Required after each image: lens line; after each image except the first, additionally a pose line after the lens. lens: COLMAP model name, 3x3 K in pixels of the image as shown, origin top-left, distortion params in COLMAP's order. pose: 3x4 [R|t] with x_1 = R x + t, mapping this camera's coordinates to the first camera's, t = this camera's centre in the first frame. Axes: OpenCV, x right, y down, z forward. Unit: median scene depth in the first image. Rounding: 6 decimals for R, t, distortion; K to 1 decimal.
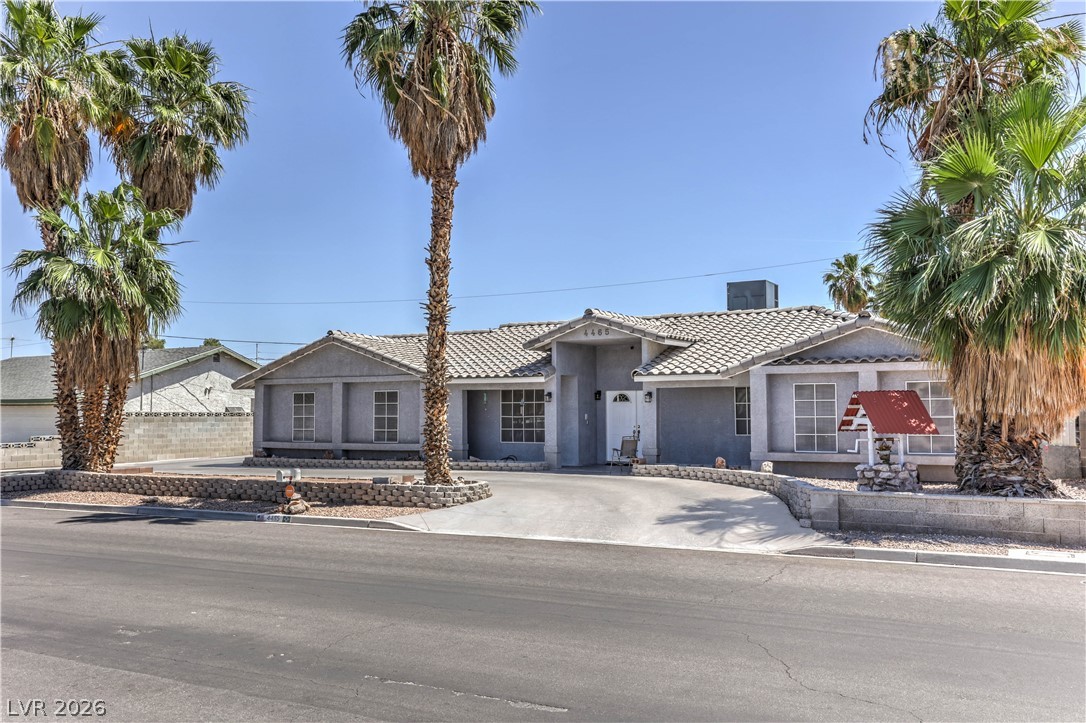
lens RADIAL K [[939.4, 0, 543.0], [0, 939.4, 361.5], [0, 0, 1]] dist [0.004763, 0.003080]
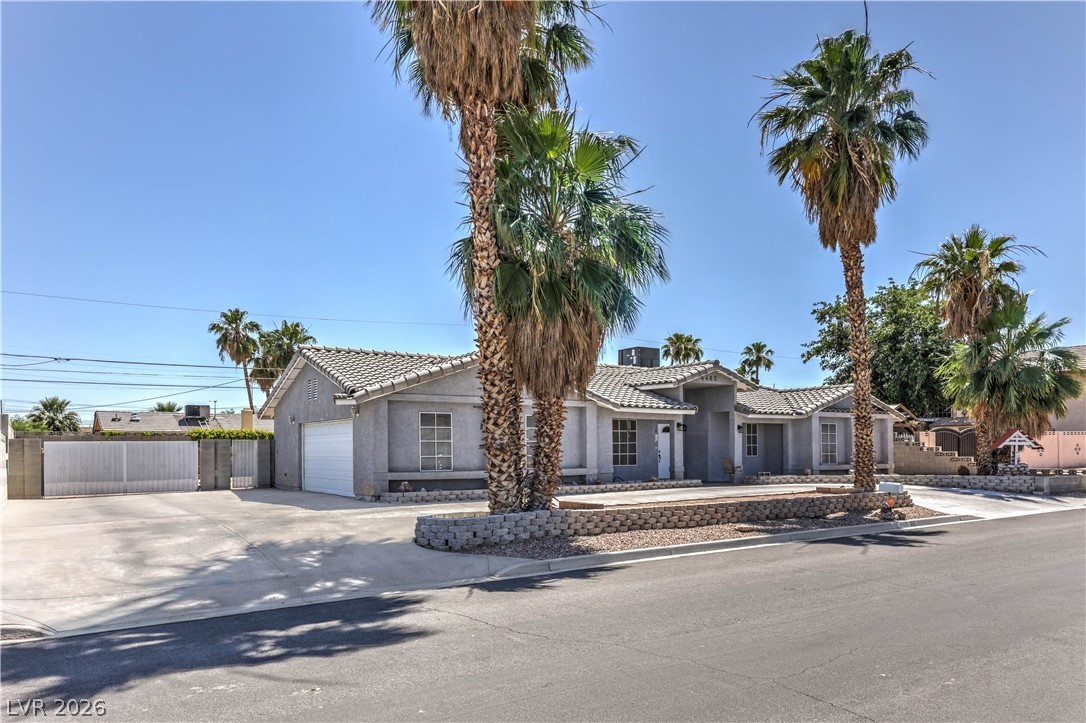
lens RADIAL K [[762.8, 0, 543.0], [0, 762.8, 450.4], [0, 0, 1]] dist [0.003425, 0.000982]
pose [[0.441966, 0.002871, 0.897027, -0.925629], [-0.047429, 0.998671, 0.020172, 0.054456], [-0.895777, -0.051460, 0.441515, 0.686671]]
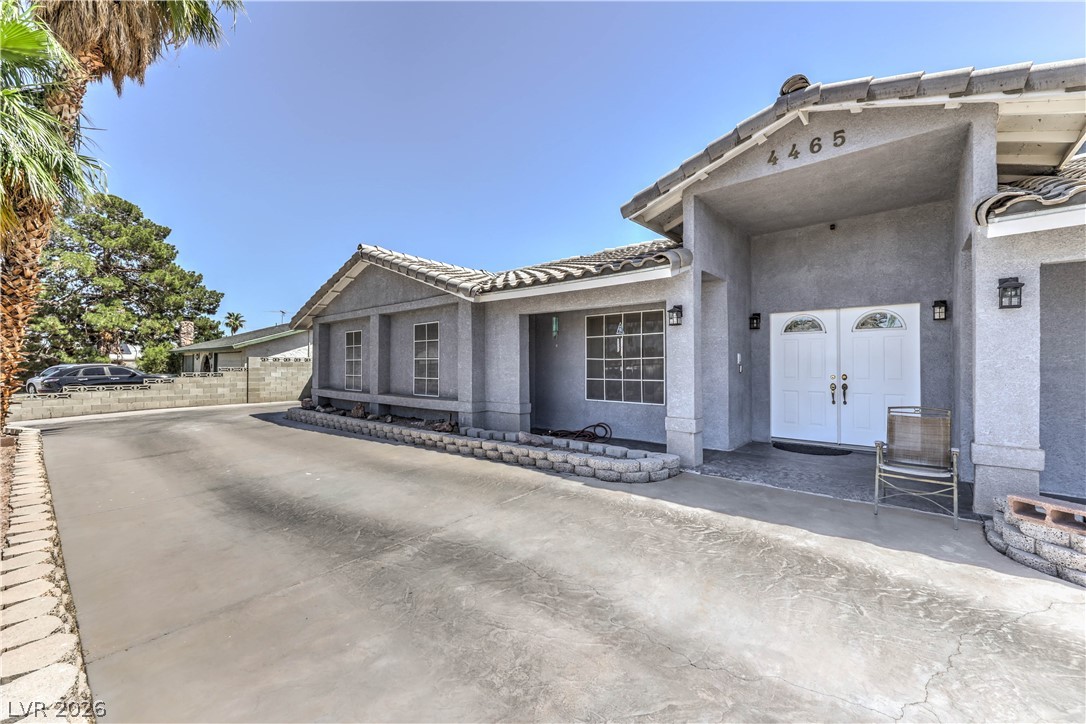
lens RADIAL K [[428.0, 0, 543.5], [0, 428.0, 358.4], [0, 0, 1]] dist [0.000172, -0.000027]
pose [[0.979168, -0.000857, -0.203048, -0.015227], [0.009975, 0.998987, 0.043887, 0.047431], [0.202804, -0.044998, 0.978185, 0.745489]]
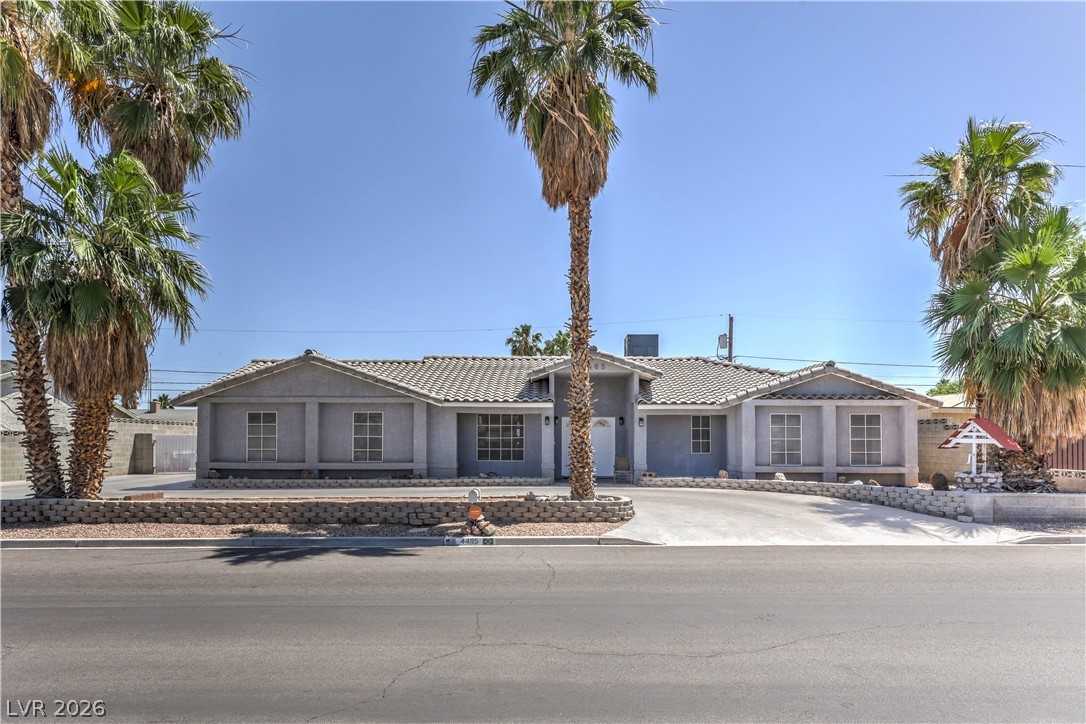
lens RADIAL K [[691.4, 0, 543.6], [0, 691.4, 426.7], [0, 0, 1]] dist [0.006417, 0.002514]
pose [[0.872761, 0.016717, 0.487862, -0.393014], [-0.033578, 0.999102, 0.025835, 0.022603], [-0.486992, -0.038929, 0.872539, 0.257477]]
